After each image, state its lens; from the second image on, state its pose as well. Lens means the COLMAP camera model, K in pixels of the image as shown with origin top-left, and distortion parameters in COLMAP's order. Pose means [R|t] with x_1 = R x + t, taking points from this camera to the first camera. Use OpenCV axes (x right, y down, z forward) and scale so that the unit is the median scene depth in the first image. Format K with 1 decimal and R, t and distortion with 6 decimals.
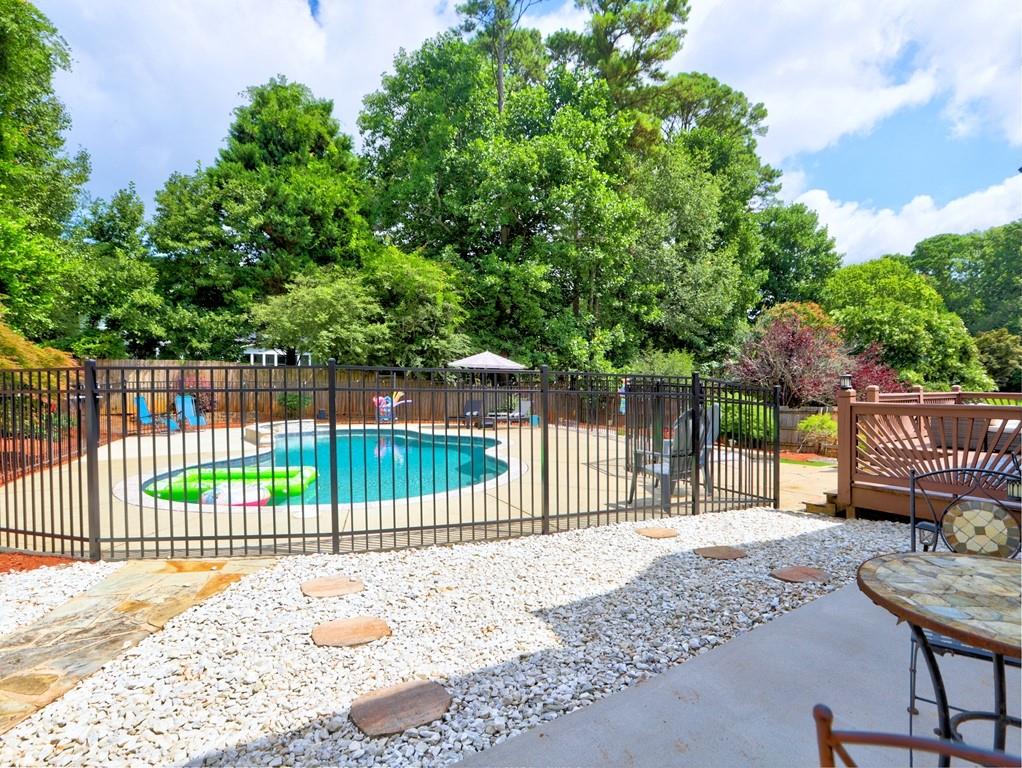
lens RADIAL K [[540.6, 0, 511.0], [0, 540.6, 384.0], [0, 0, 1]] dist [-0.005386, 0.001084]
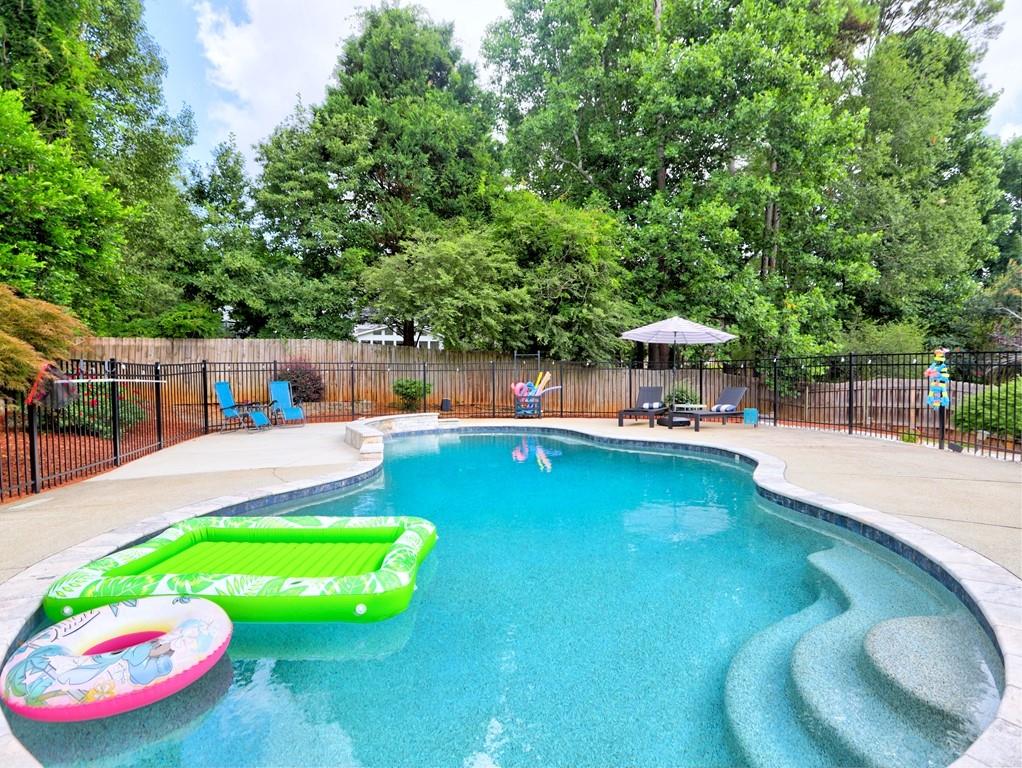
lens RADIAL K [[459.5, 0, 511.0], [0, 459.5, 384.0], [0, 0, 1]] dist [0.002532, 0.000313]
pose [[0.984872, -0.000642, -0.173283, -0.134522], [0.004367, 0.999767, 0.021117, 0.011243], [0.173229, -0.021554, 0.984646, 0.341003]]
